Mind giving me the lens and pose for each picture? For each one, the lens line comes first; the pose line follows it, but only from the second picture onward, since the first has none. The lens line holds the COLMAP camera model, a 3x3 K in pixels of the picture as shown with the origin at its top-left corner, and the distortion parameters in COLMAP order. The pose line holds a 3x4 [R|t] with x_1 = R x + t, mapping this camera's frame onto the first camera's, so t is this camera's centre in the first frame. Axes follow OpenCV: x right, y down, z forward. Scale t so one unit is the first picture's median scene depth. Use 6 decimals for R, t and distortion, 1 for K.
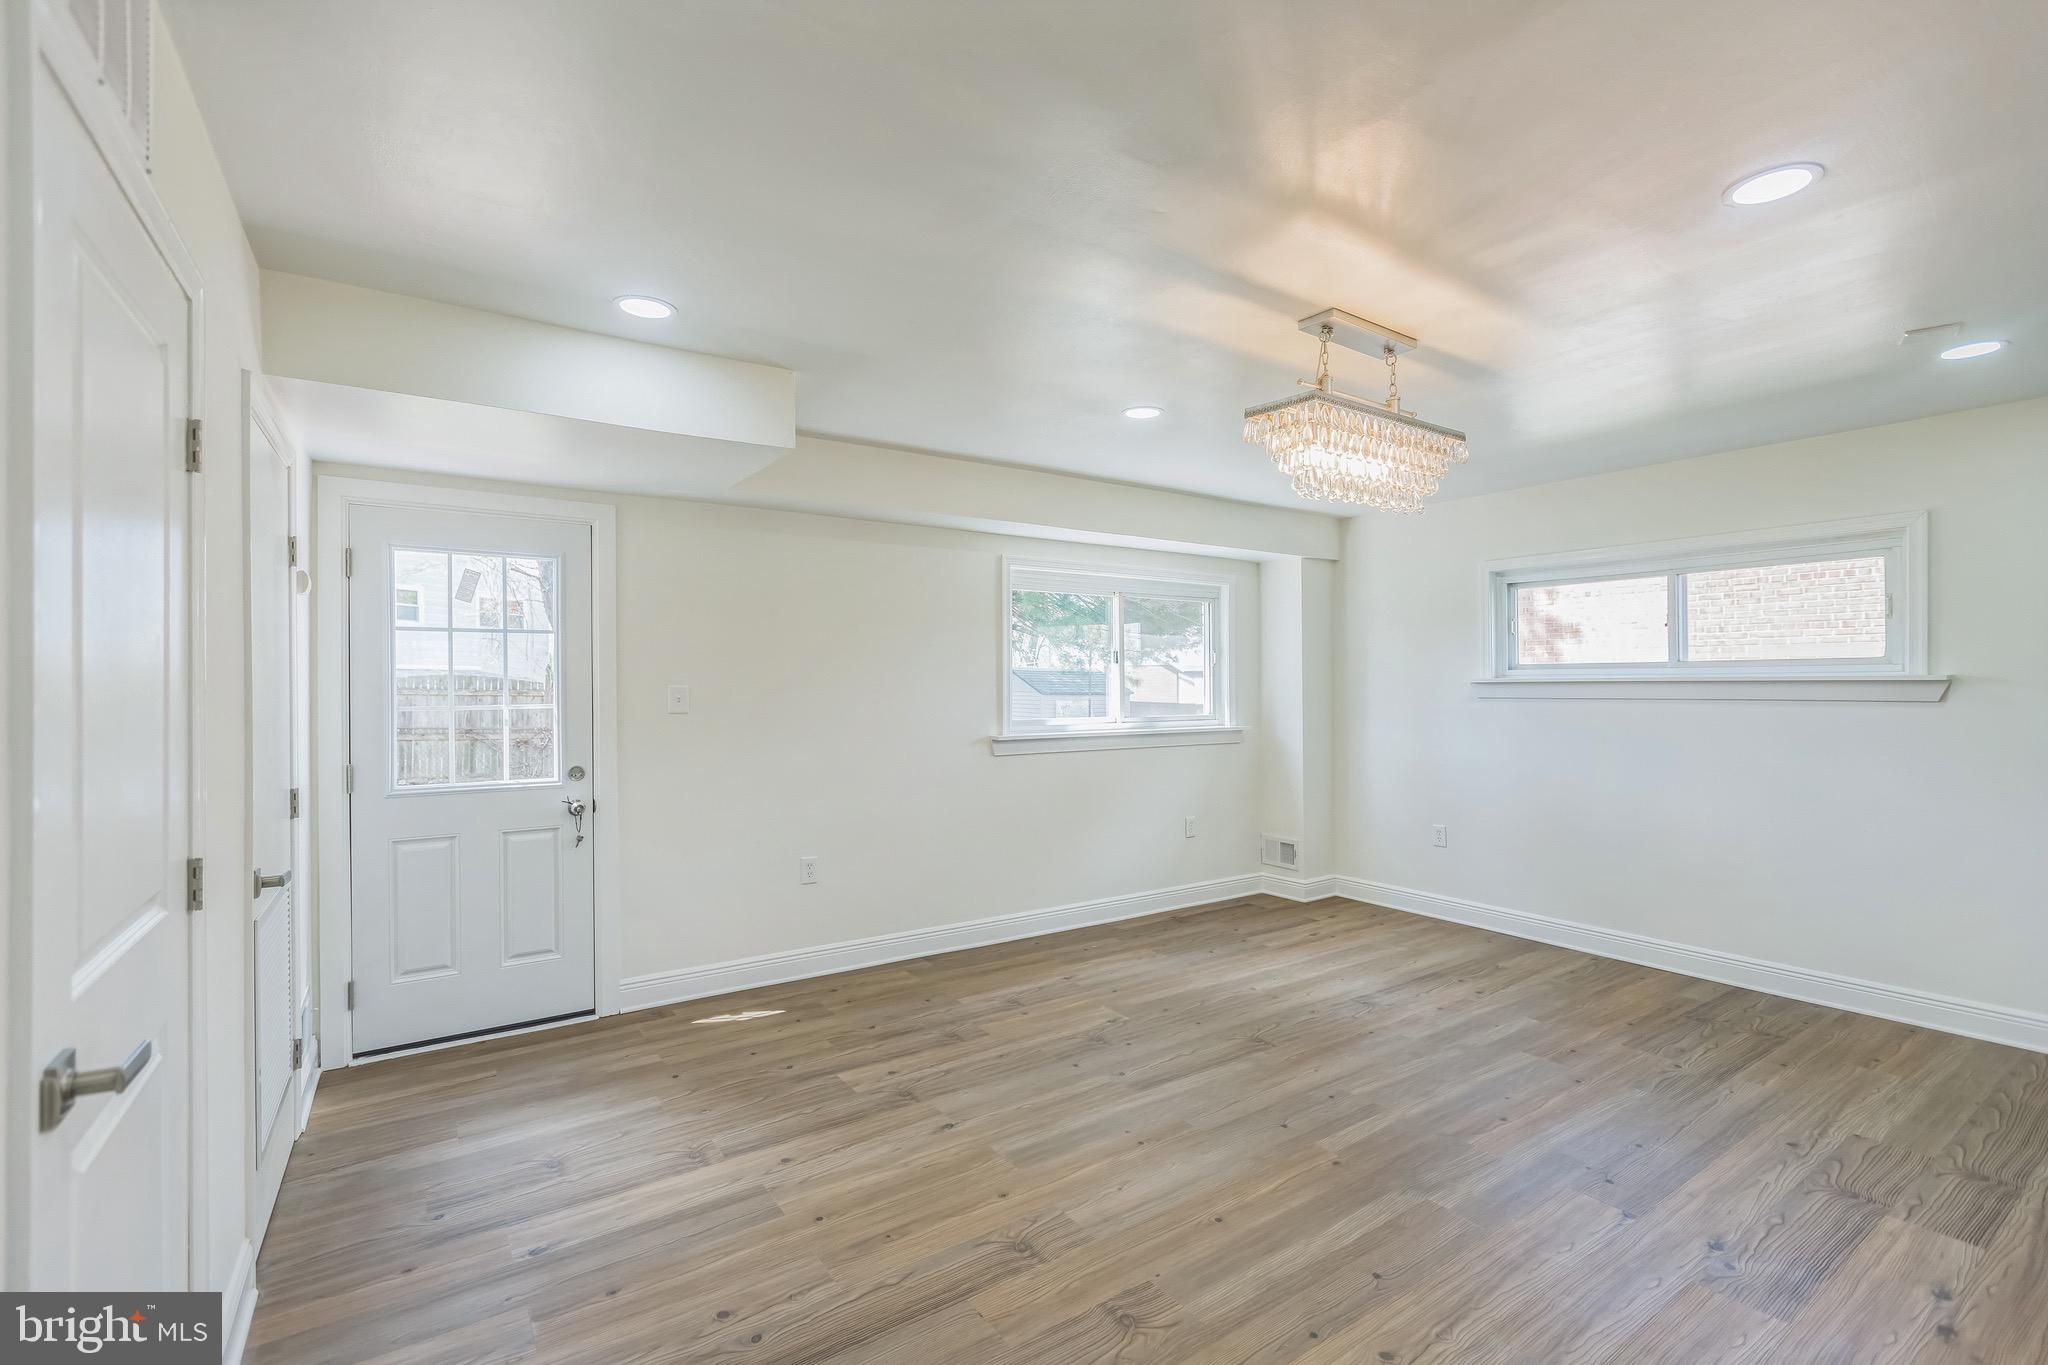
lens RADIAL K [[903.6, 0, 1024.0], [0, 903.6, 682.5], [0, 0, 1]] dist [0.002286, 0.000132]
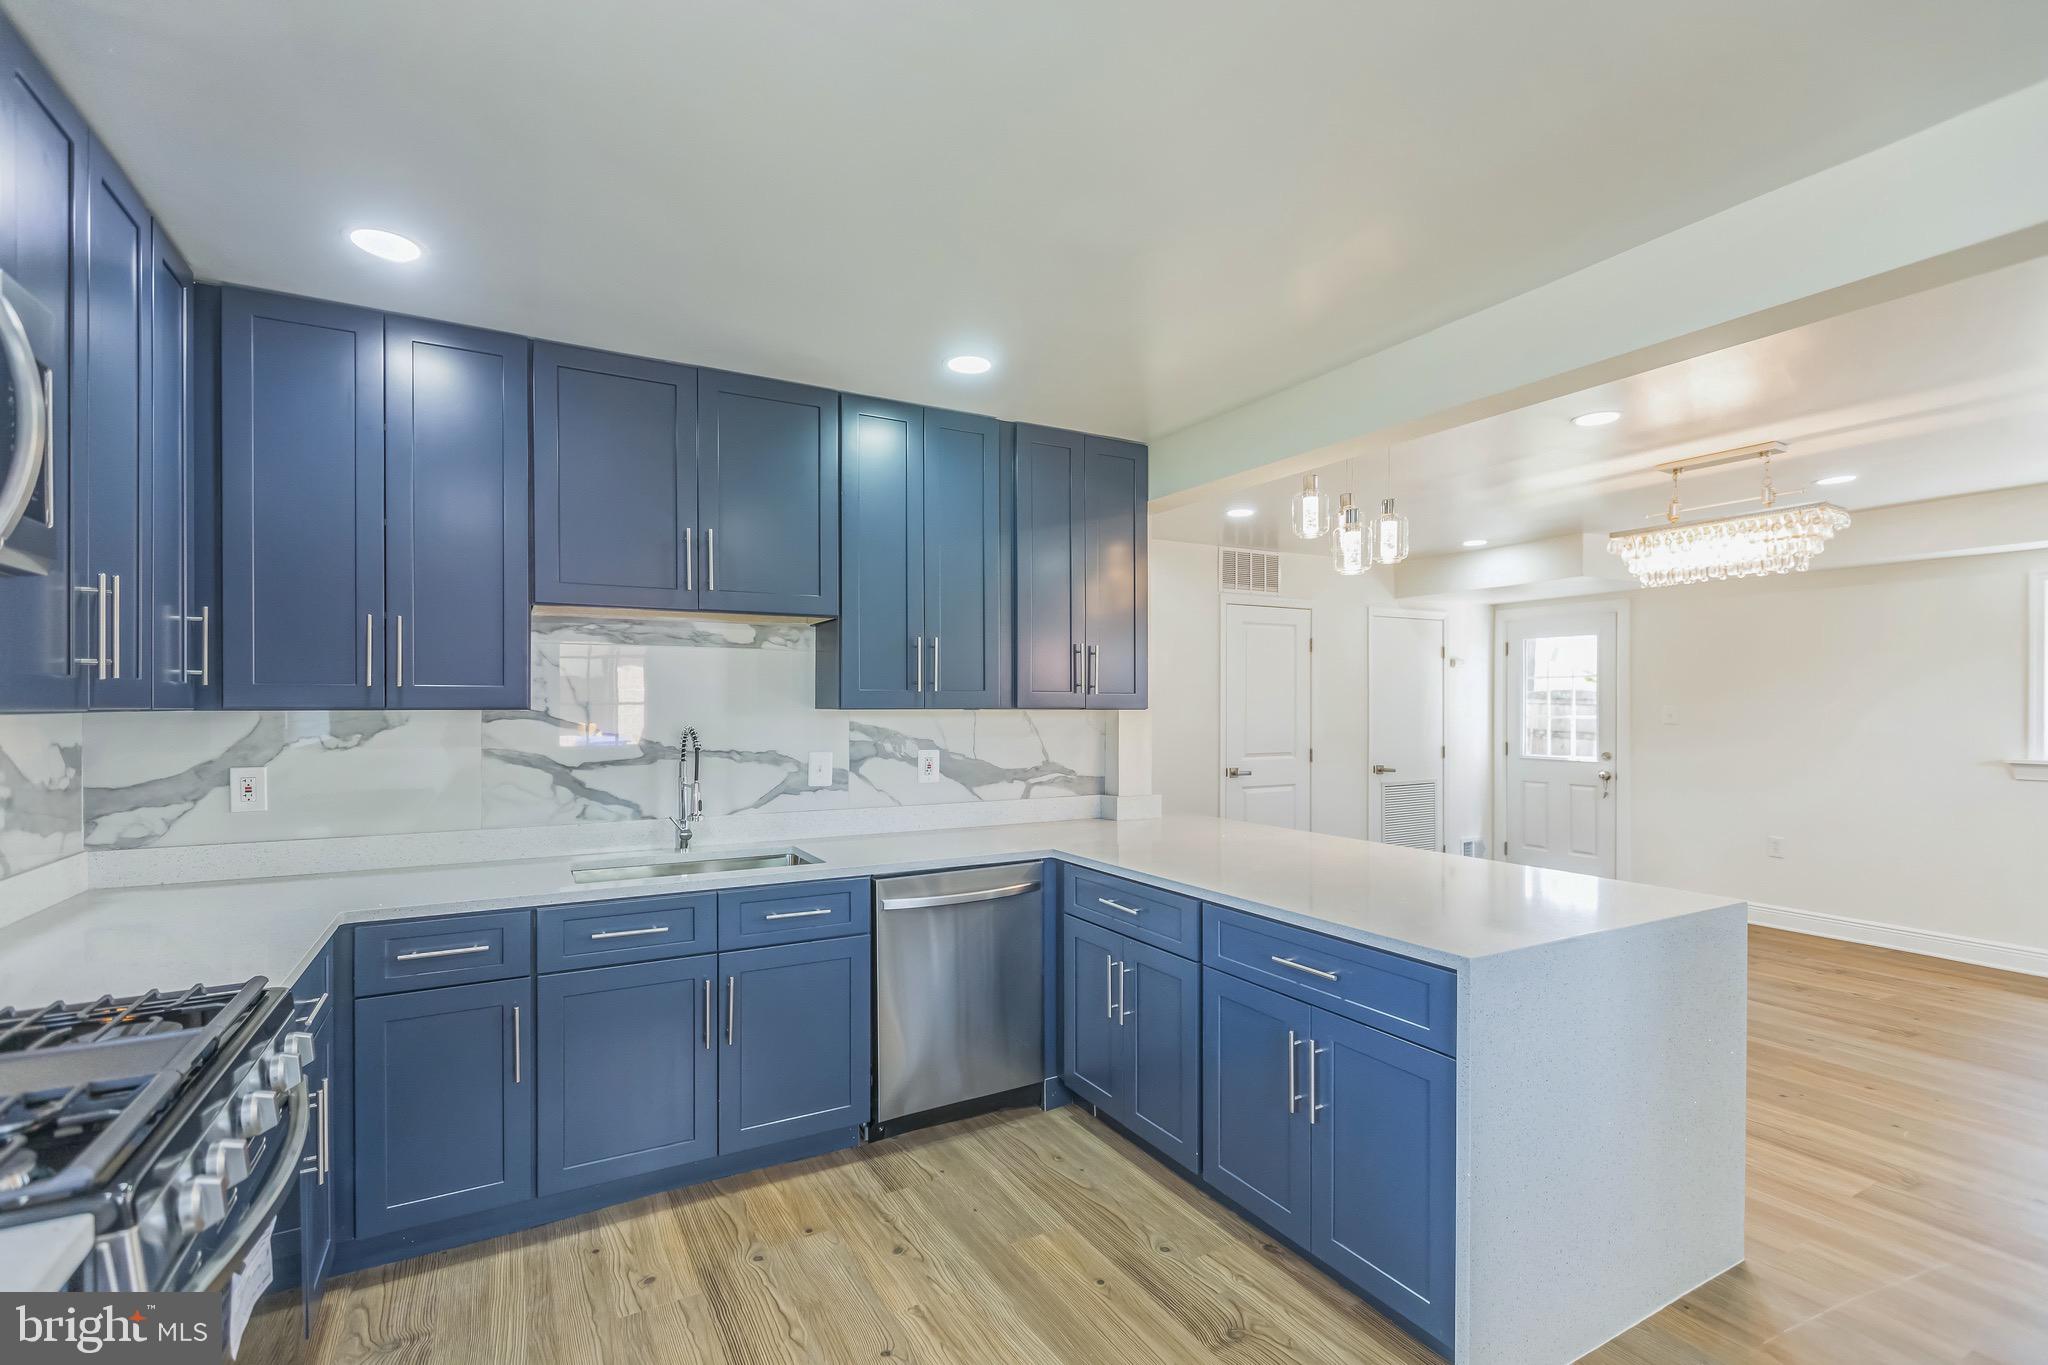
lens RADIAL K [[929.7, 0, 1015.6], [0, 929.7, 695.6], [0, 0, 1]] dist [0.006929, 0.000063]
pose [[-0.082594, -0.004086, -0.996575, 1.275047], [0.005674, 0.999973, -0.004570, -0.013643], [0.996567, -0.006032, -0.082568, 0.010417]]
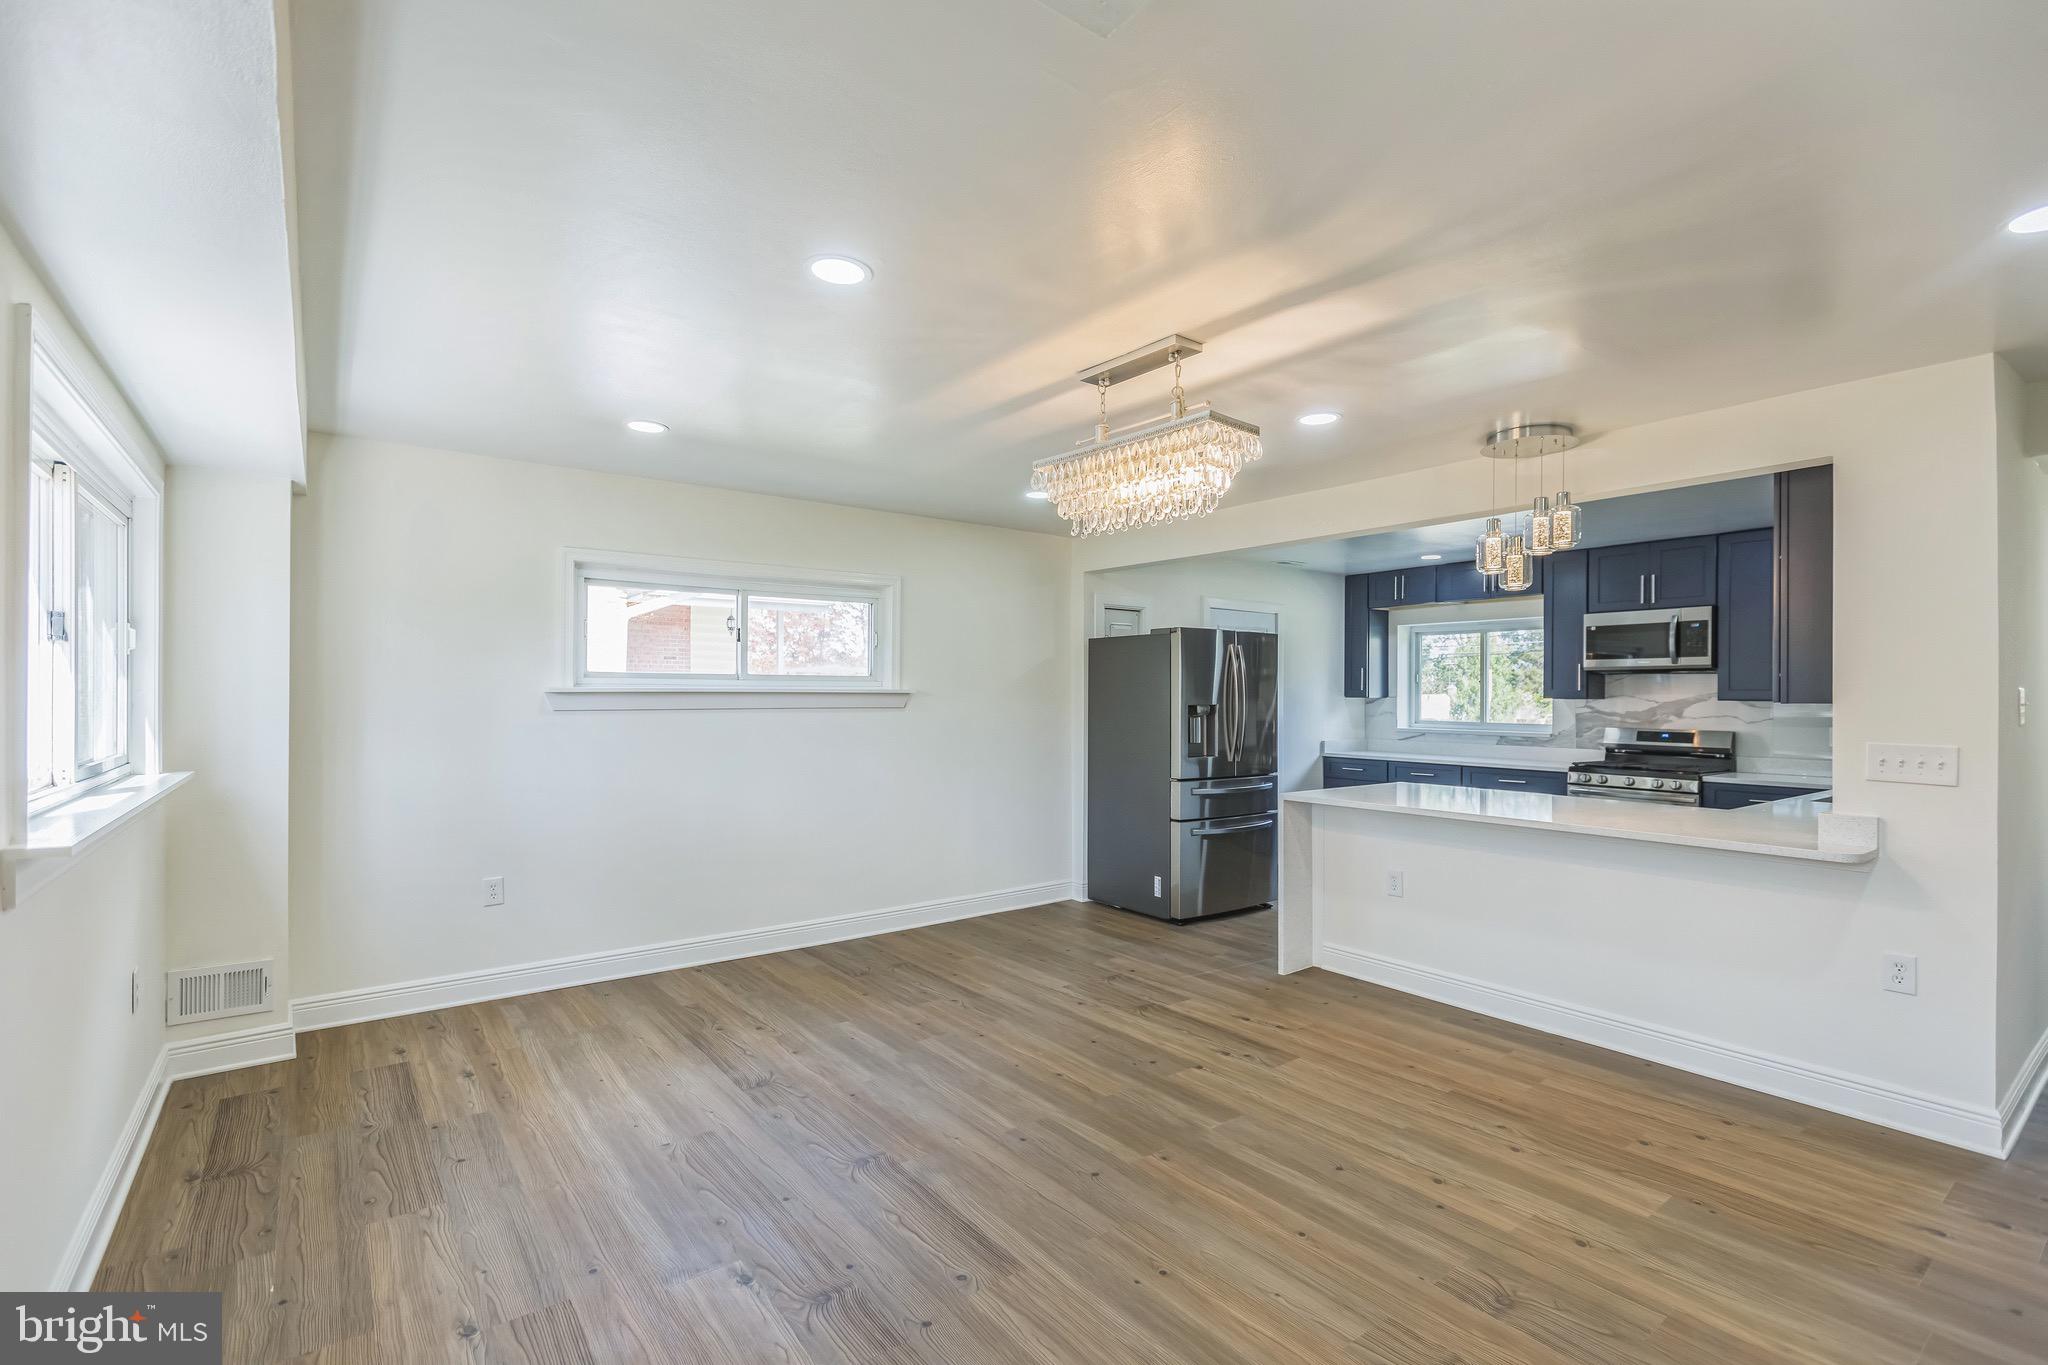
lens RADIAL K [[929.7, 0, 1015.6], [0, 929.7, 695.6], [0, 0, 1]] dist [0.006929, 0.000063]
pose [[-0.035961, 0.000097, 0.999353, -0.459196], [-0.007475, 0.999972, -0.000366, 0.000372], [-0.999325, -0.007484, -0.035959, 0.774395]]
